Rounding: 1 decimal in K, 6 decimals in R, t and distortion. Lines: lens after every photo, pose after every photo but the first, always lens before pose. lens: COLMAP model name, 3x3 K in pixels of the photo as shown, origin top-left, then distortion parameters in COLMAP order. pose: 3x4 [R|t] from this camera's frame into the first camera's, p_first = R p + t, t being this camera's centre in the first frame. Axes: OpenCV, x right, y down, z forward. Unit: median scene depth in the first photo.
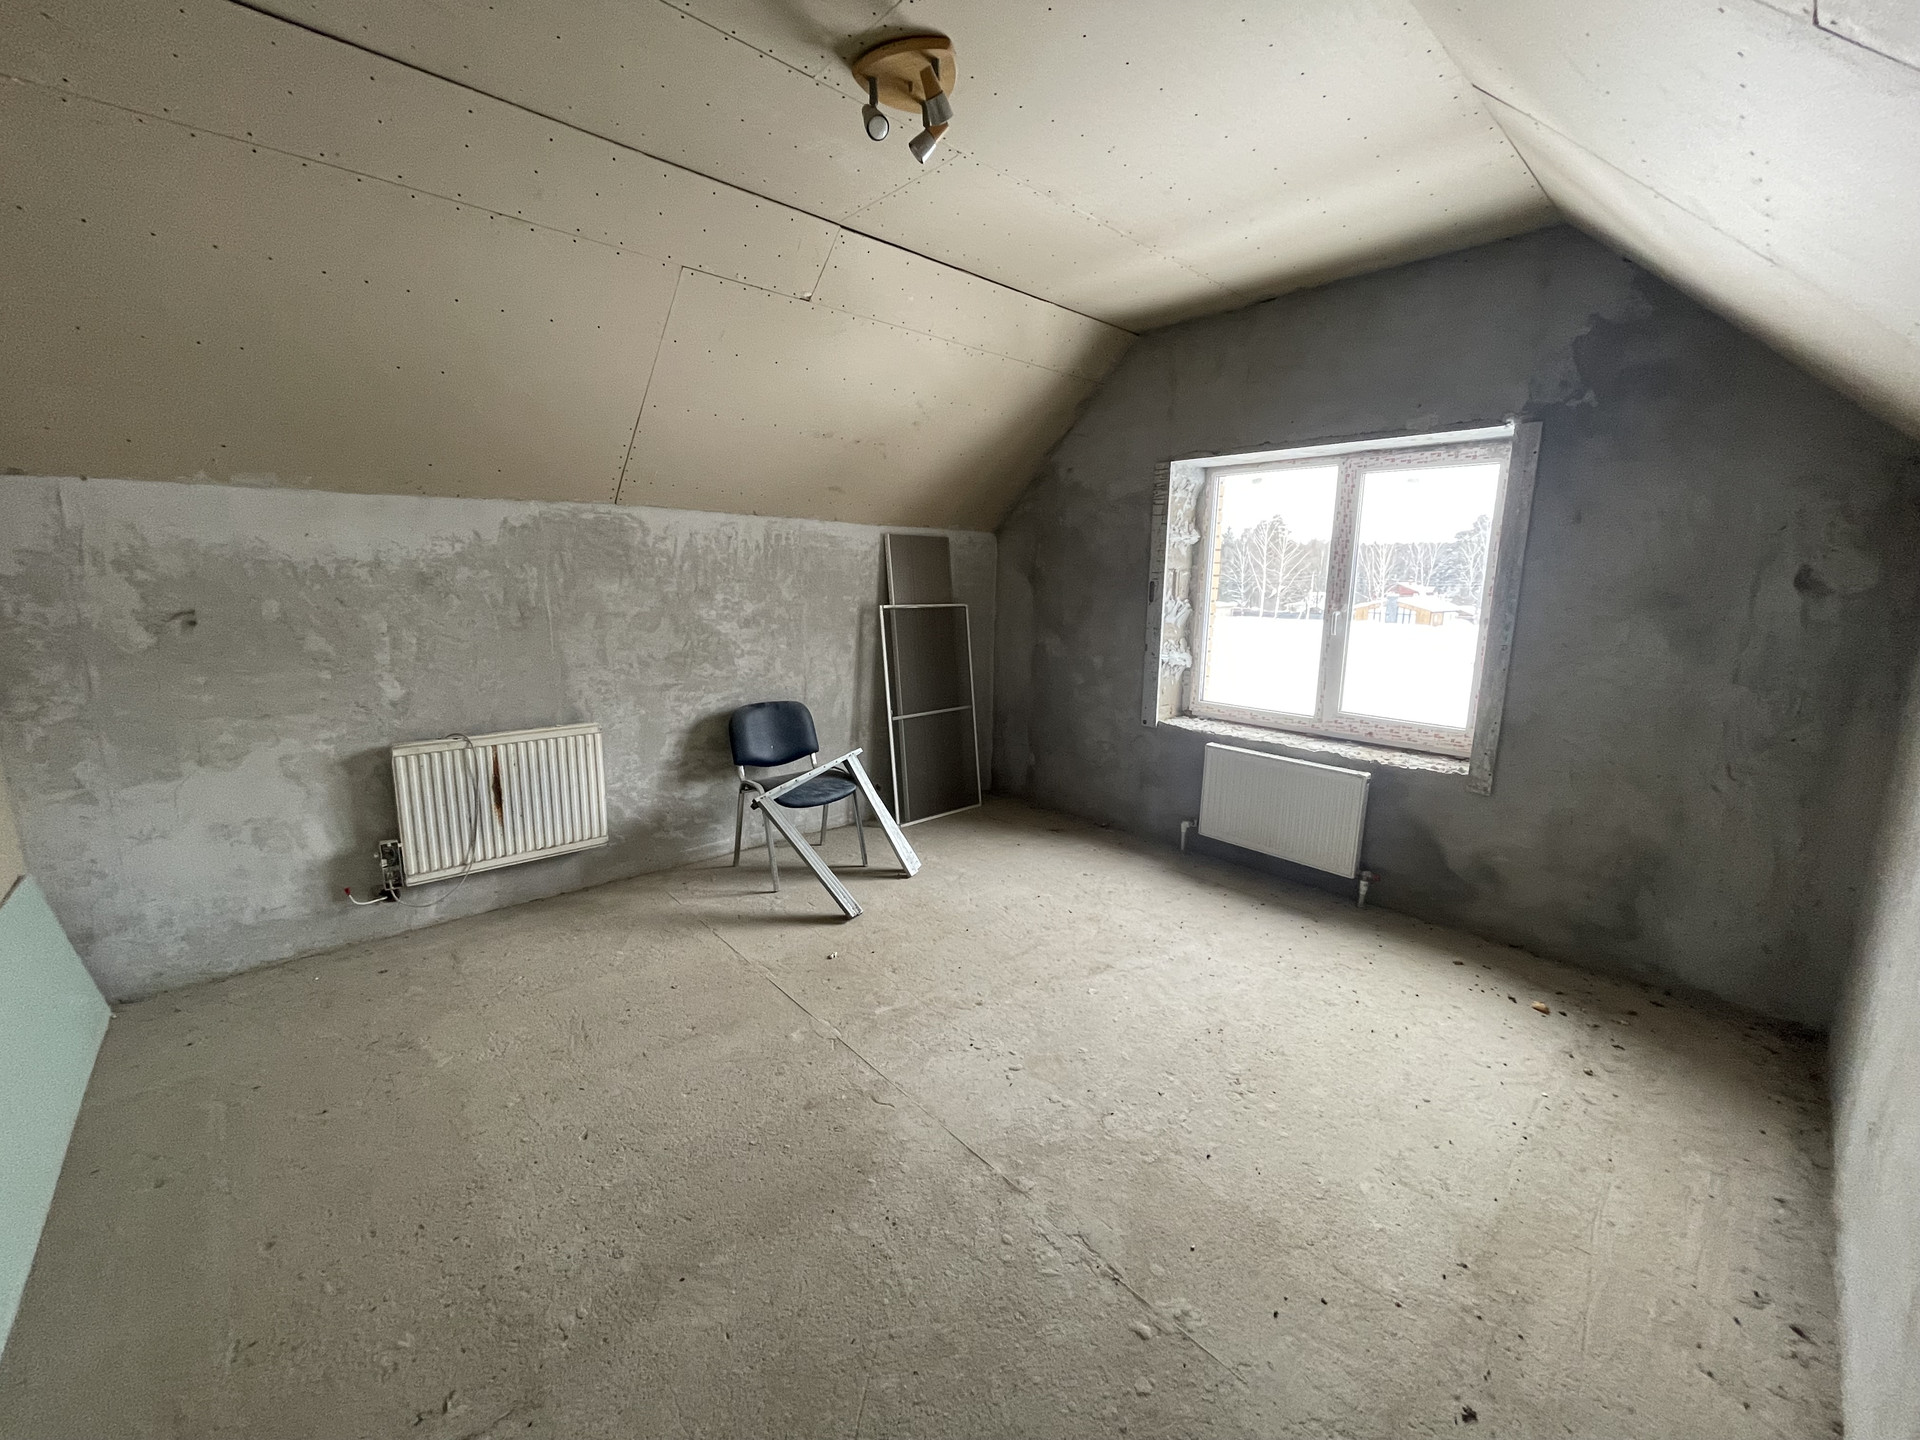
lens RADIAL K [[776.6, 0, 953.0], [0, 776.6, 715.6], [0, 0, 1]] dist [-0.002028, 0.000373]
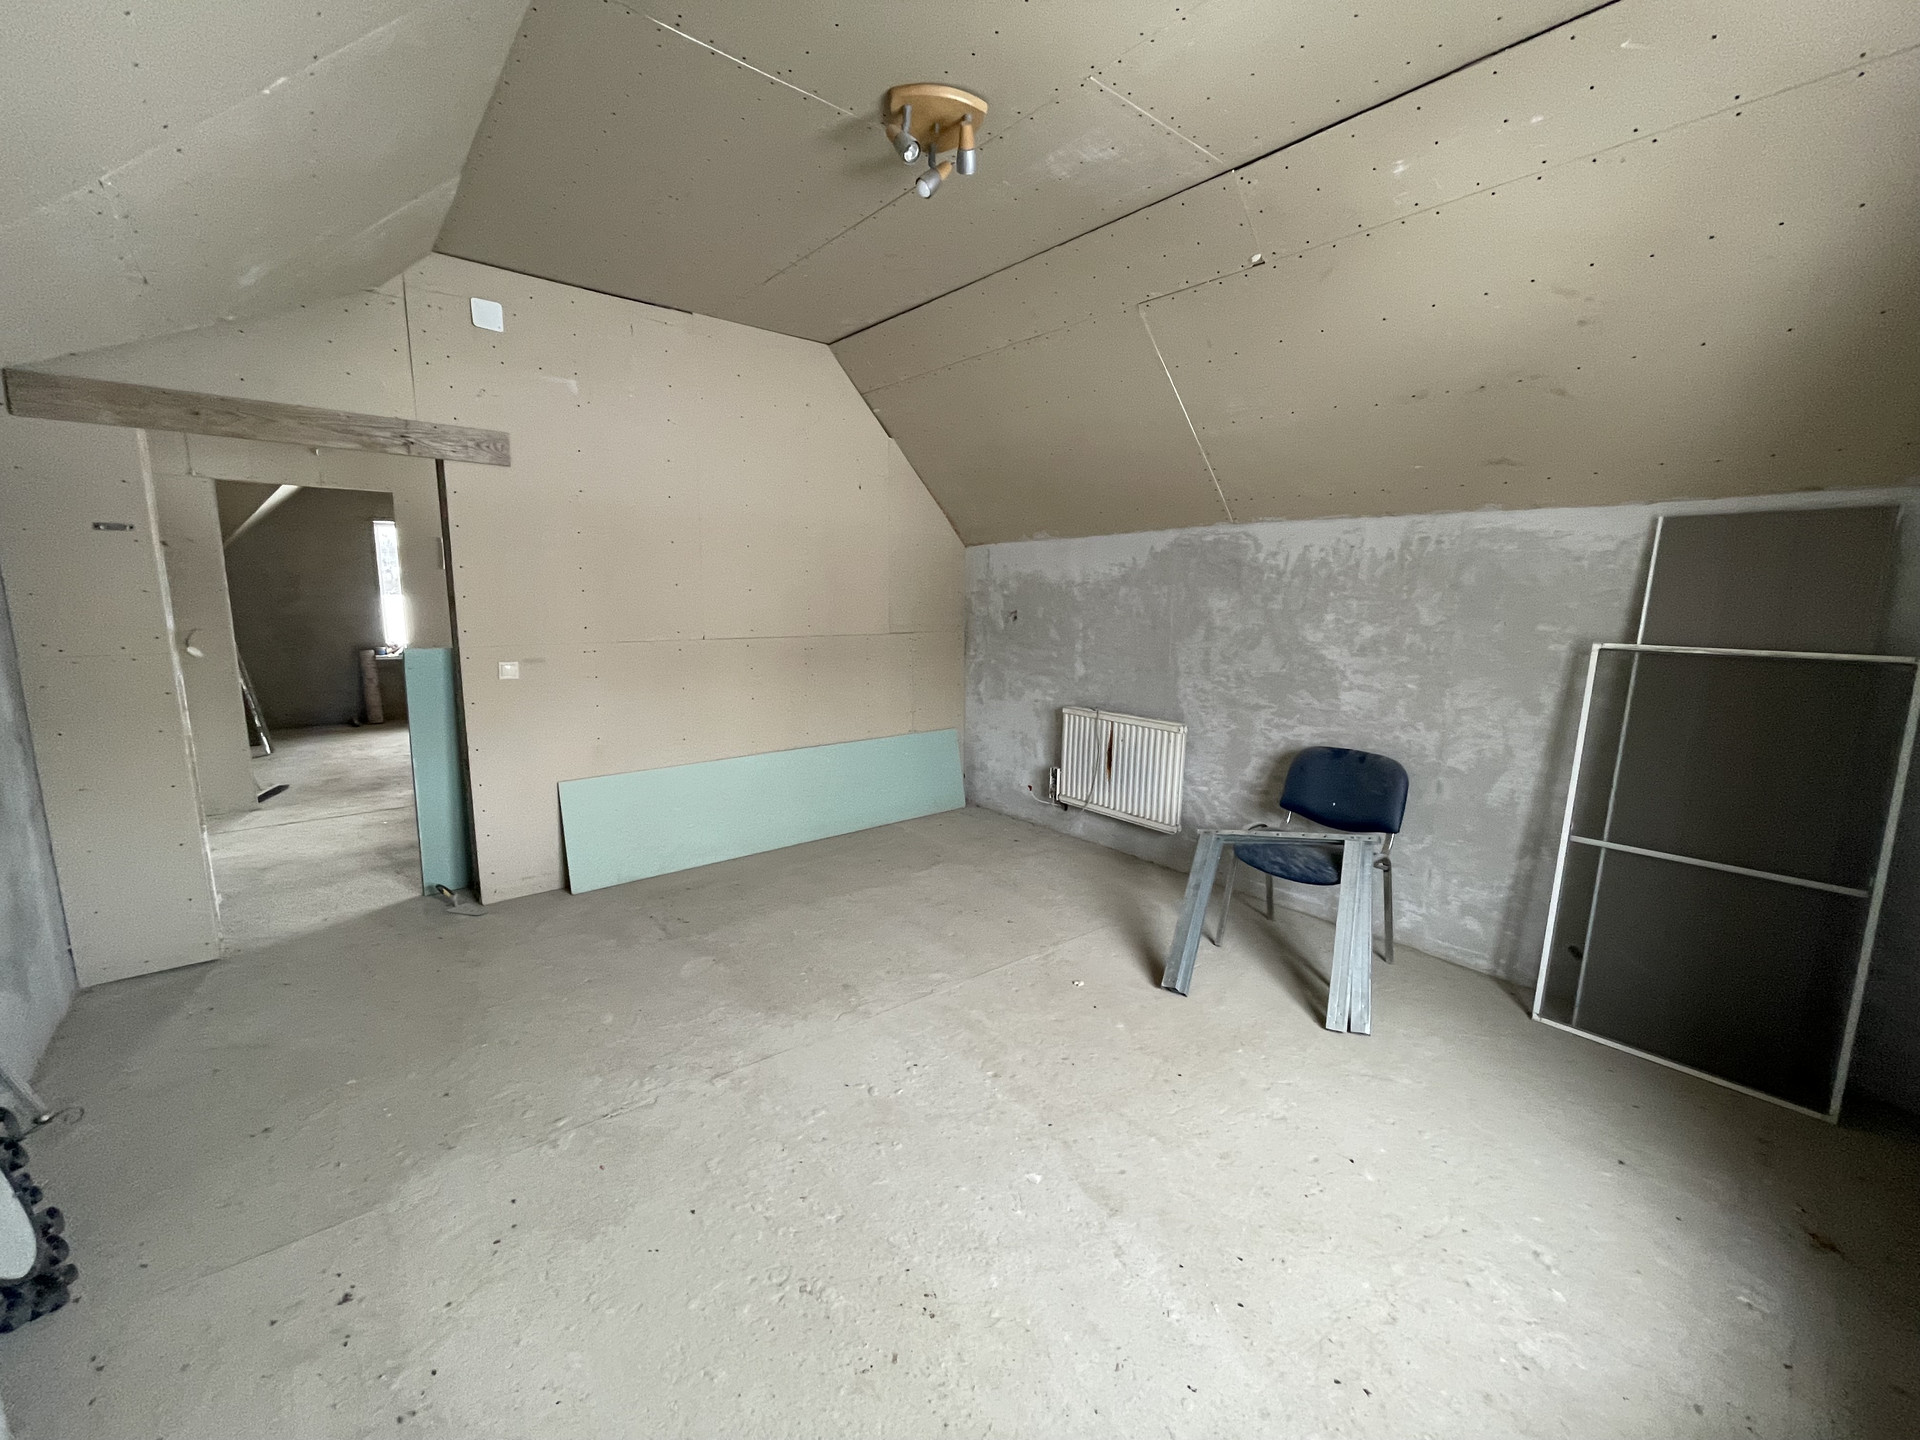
lens RADIAL K [[776.6, 0, 948.6], [0, 776.6, 716.3], [0, 0, 1]] dist [-0.002028, 0.000373]
pose [[-0.046434, 0.150170, -0.987569, 0.634577], [-0.186980, 0.969855, 0.156268, -0.110060], [0.981266, 0.191911, -0.016956, 0.673868]]
